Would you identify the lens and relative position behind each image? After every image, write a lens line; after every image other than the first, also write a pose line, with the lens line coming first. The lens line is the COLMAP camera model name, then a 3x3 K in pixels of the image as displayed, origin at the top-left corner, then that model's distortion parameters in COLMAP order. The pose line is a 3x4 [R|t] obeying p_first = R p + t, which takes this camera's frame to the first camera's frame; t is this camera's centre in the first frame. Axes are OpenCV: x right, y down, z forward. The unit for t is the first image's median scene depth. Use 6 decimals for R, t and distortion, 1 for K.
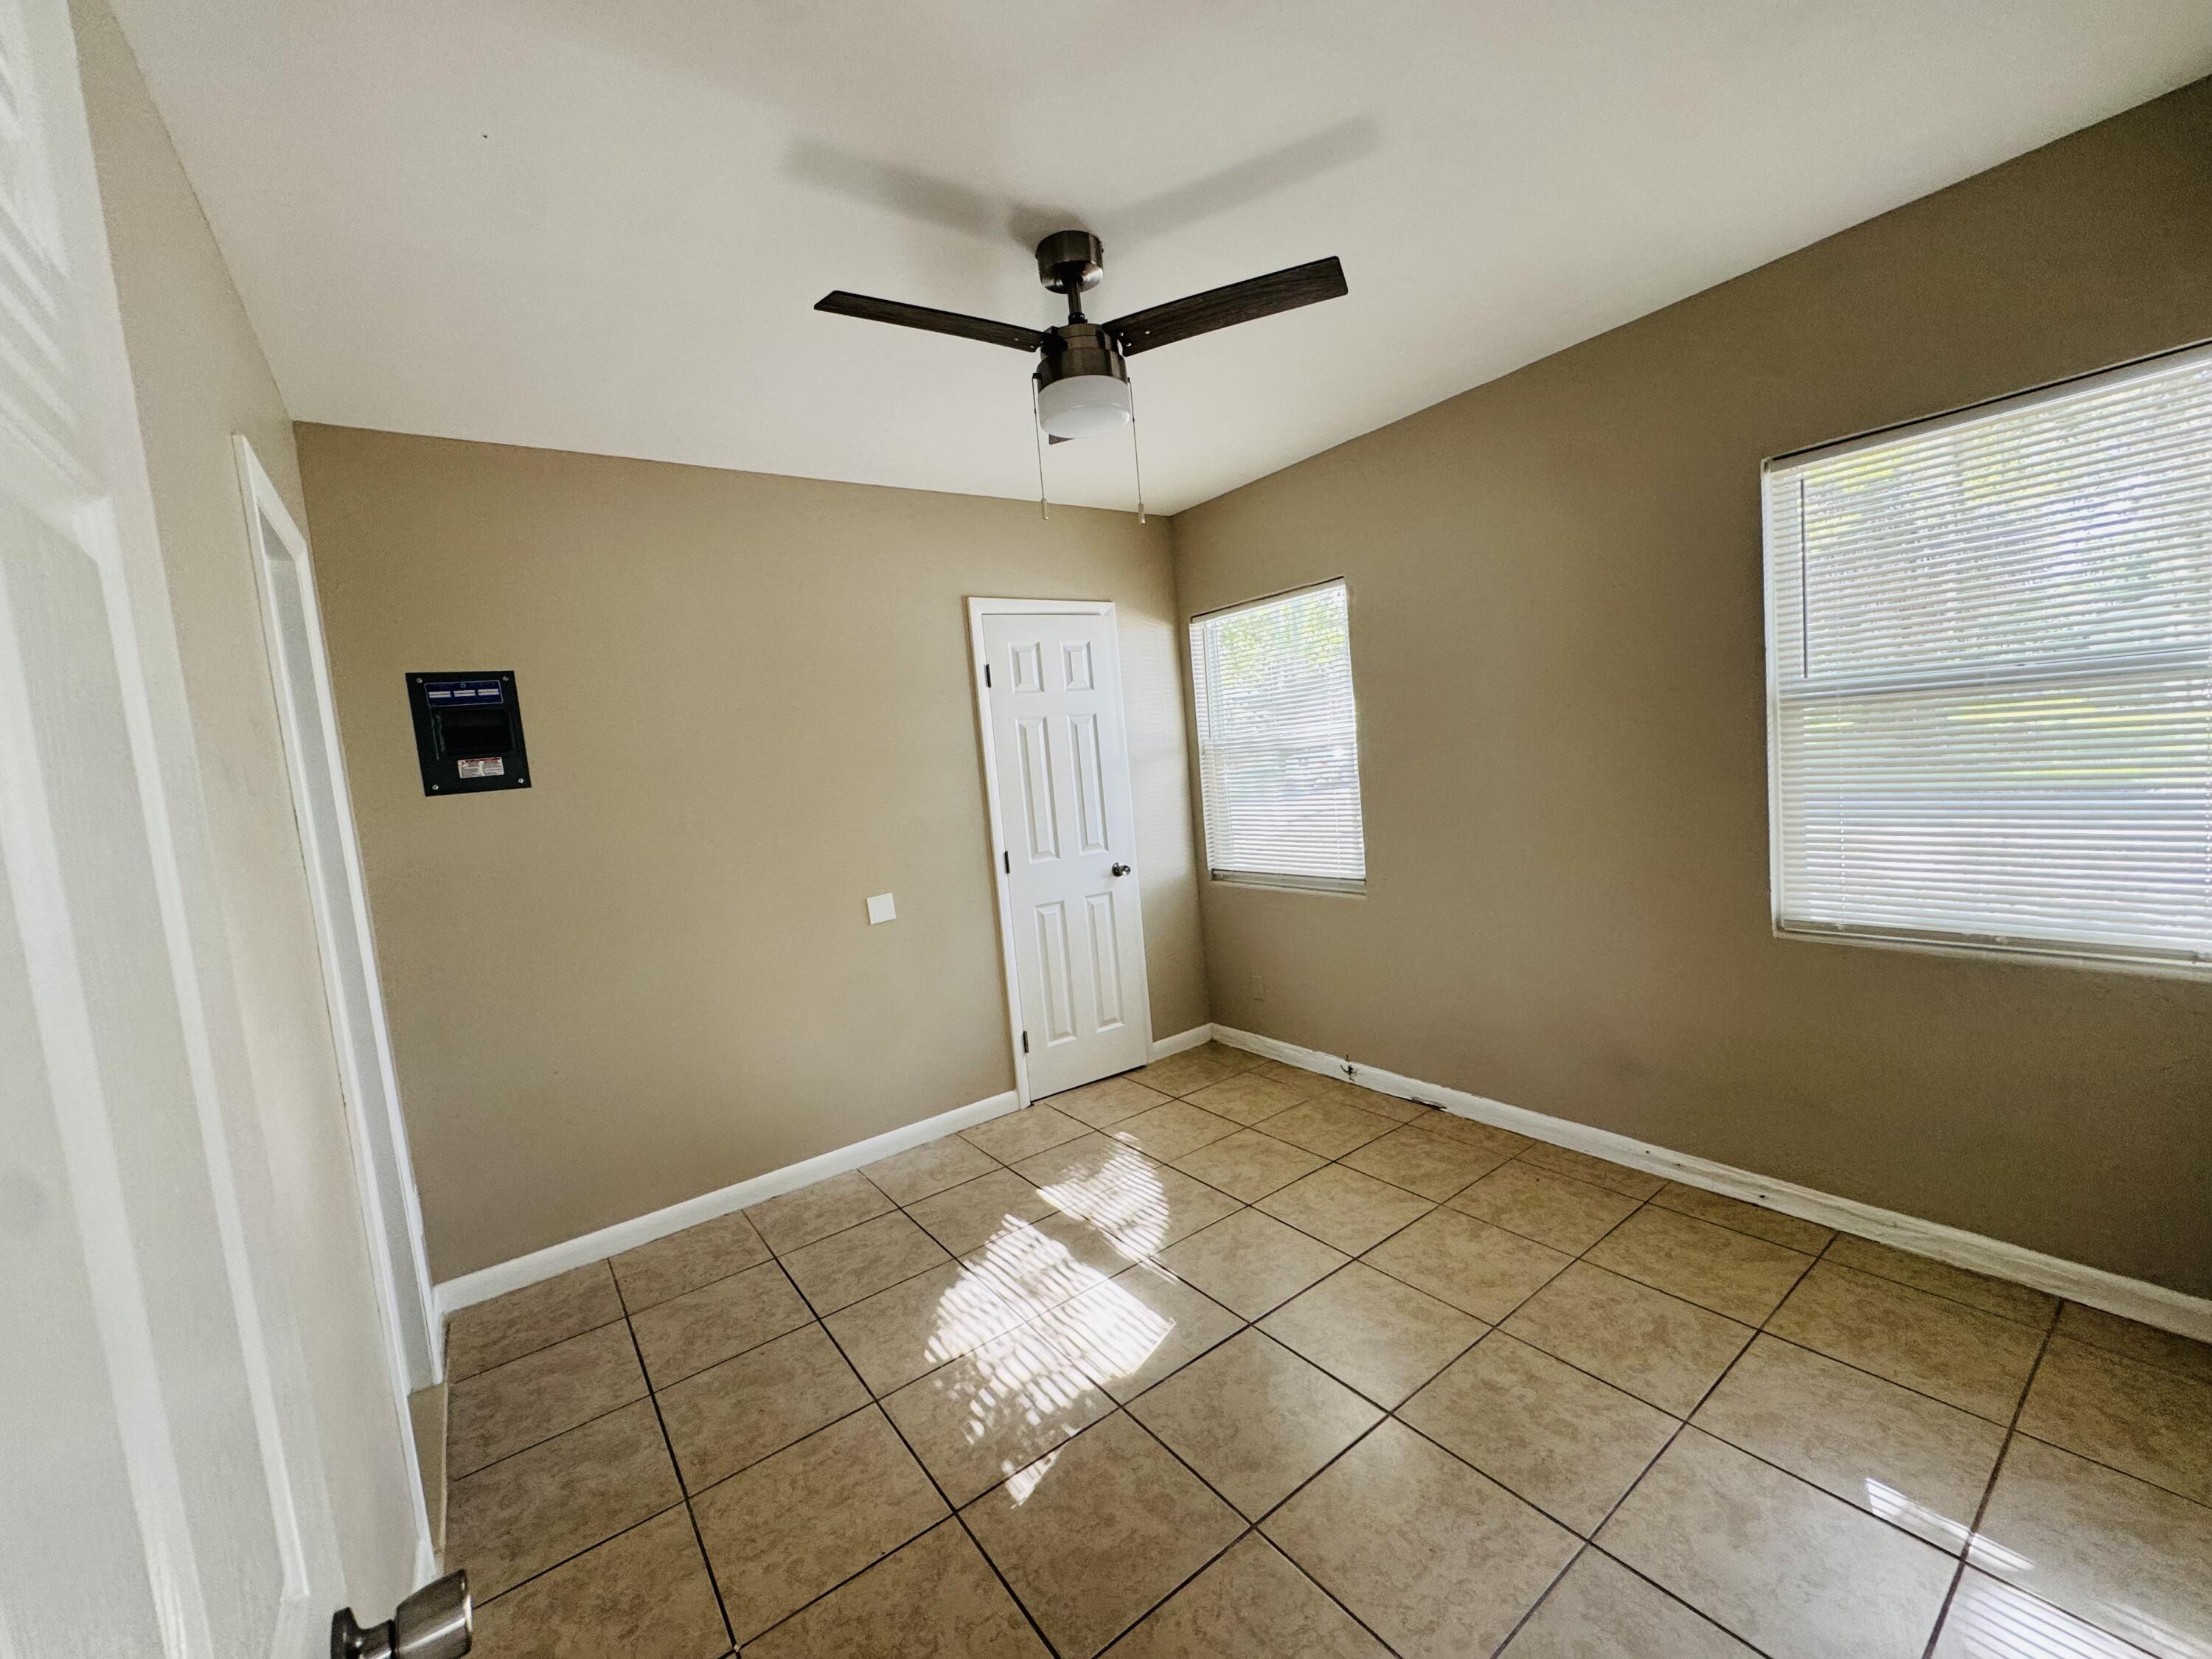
lens RADIAL K [[884.4, 0, 1106.0], [0, 884.4, 829.5], [0, 0, 1]] dist [-0.003088, 0.000242]
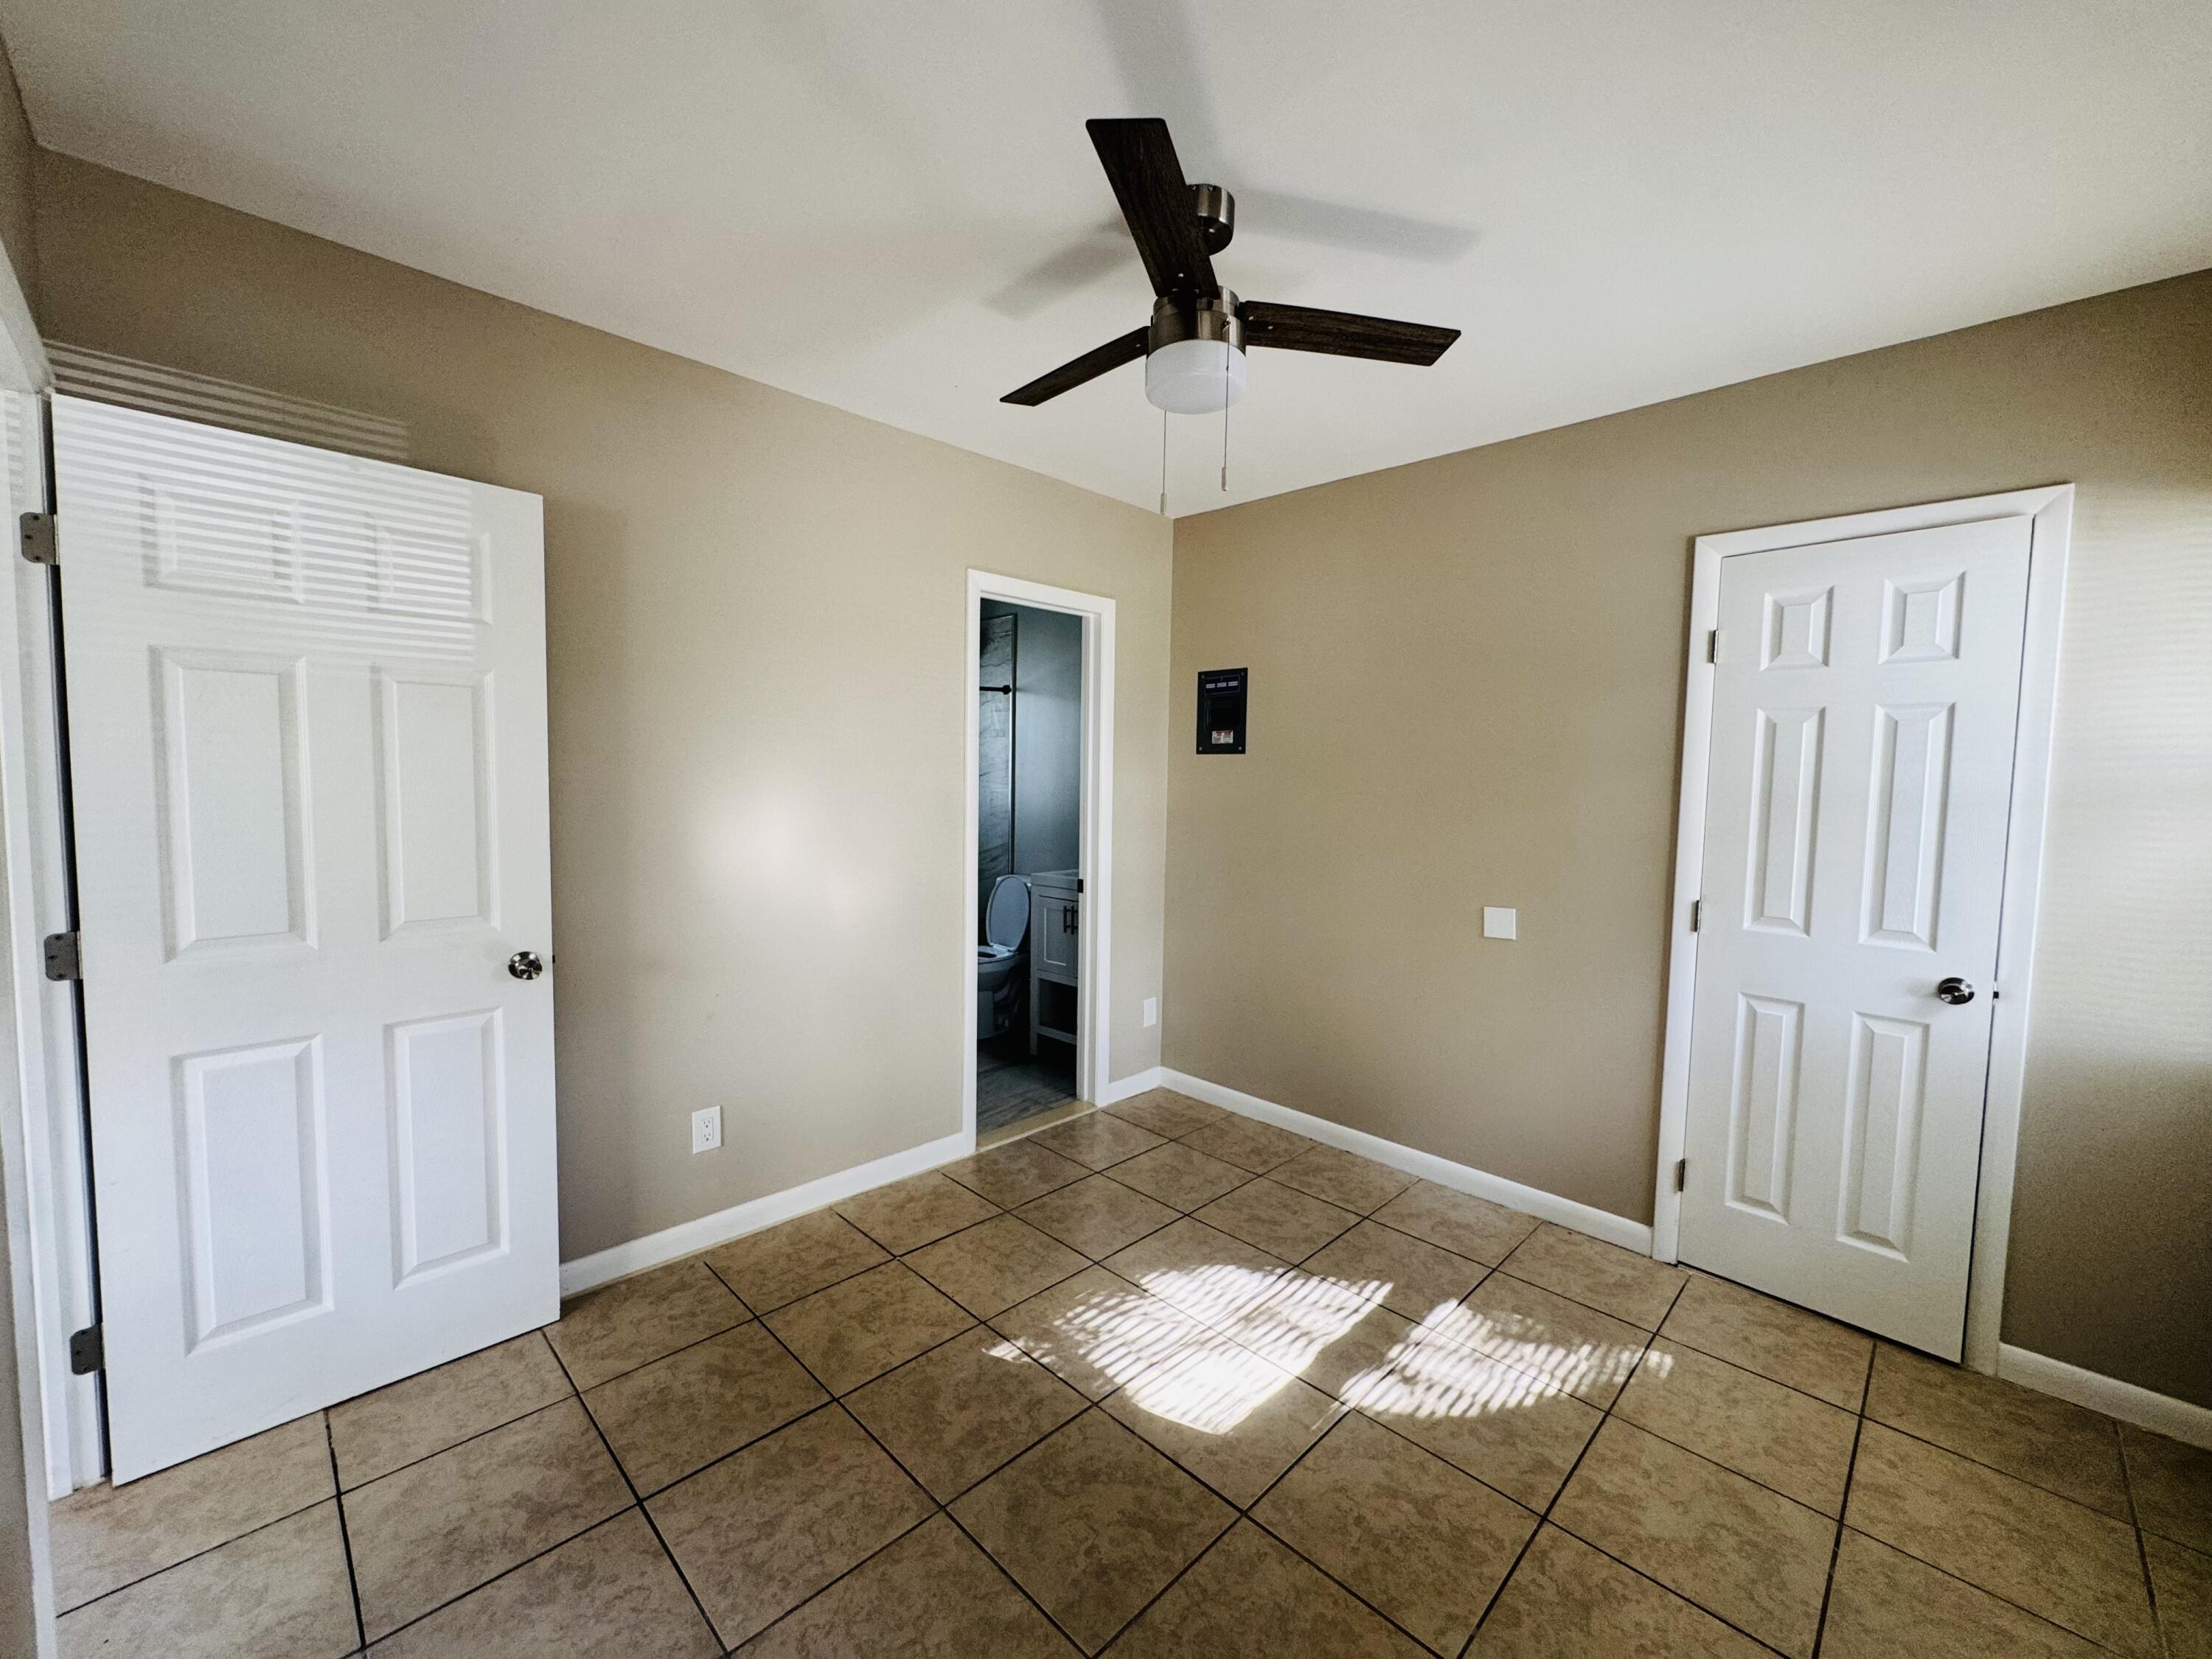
lens RADIAL K [[884.4, 0, 1106.0], [0, 884.4, 829.5], [0, 0, 1]] dist [-0.003088, 0.000242]
pose [[0.156634, 0.155596, -0.975323, 0.603646], [-0.120679, 0.983128, 0.137460, -0.086661], [0.980256, 0.096170, 0.172769, 0.521286]]
